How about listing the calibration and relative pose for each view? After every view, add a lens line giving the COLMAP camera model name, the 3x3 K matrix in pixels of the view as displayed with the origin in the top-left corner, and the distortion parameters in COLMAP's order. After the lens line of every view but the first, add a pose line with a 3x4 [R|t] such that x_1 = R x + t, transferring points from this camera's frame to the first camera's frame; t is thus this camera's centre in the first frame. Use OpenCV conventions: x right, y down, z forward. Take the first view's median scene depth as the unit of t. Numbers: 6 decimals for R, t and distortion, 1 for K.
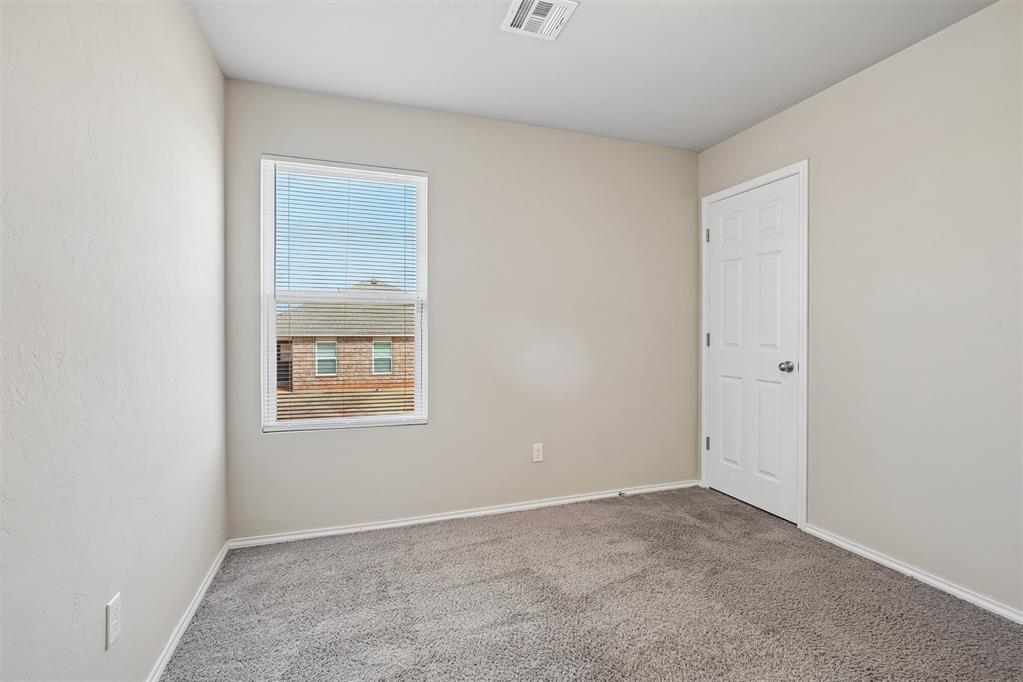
lens RADIAL K [[473.9, 0, 511.0], [0, 473.9, 337.0], [0, 0, 1]] dist [-0.023771, 0.009904]
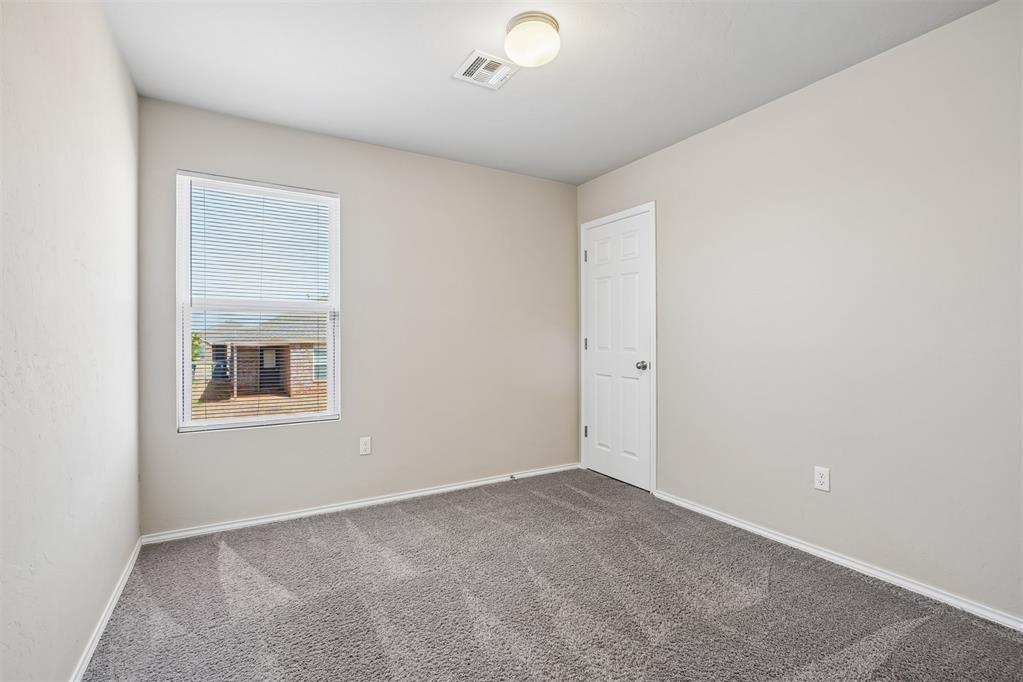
lens RADIAL K [[473.9, 0, 511.3], [0, 473.9, 340.8], [0, 0, 1]] dist [-0.023771, 0.009904]
pose [[0.982462, -0.000918, 0.186459, 0.013680], [0.001936, 0.999984, -0.005279, 0.004062], [-0.186451, 0.005547, 0.982449, -0.161650]]
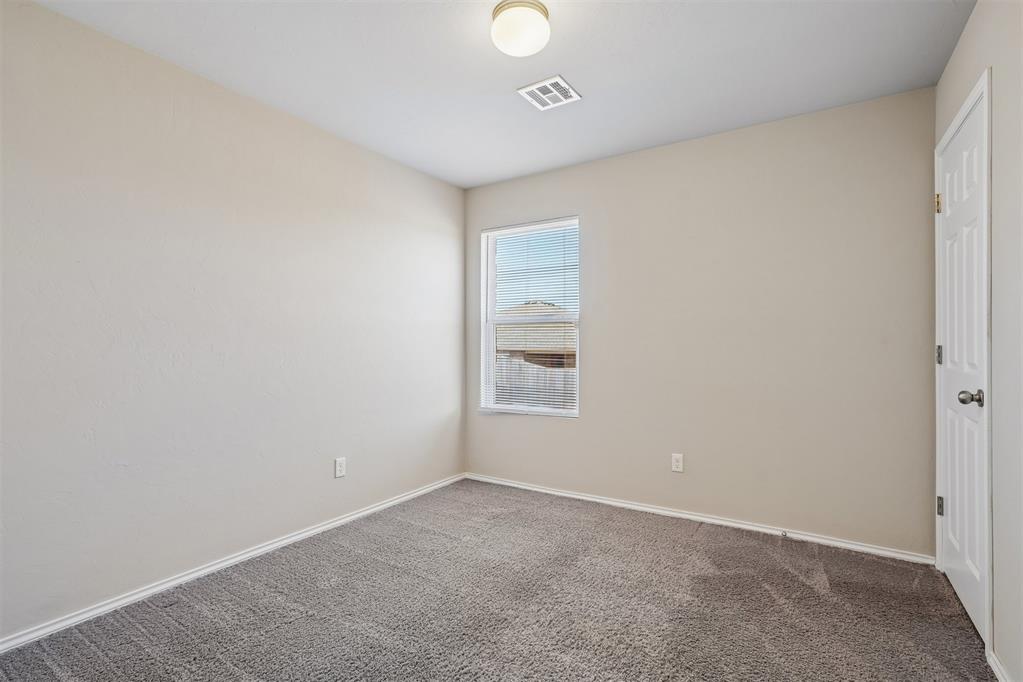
lens RADIAL K [[473.9, 0, 506.3], [0, 473.9, 339.8], [0, 0, 1]] dist [-0.023771, 0.009904]
pose [[0.604656, -0.009234, -0.796433, 0.692946], [-0.006671, 0.999839, -0.016657, 0.000999], [0.796459, 0.015385, 0.604497, 0.102929]]
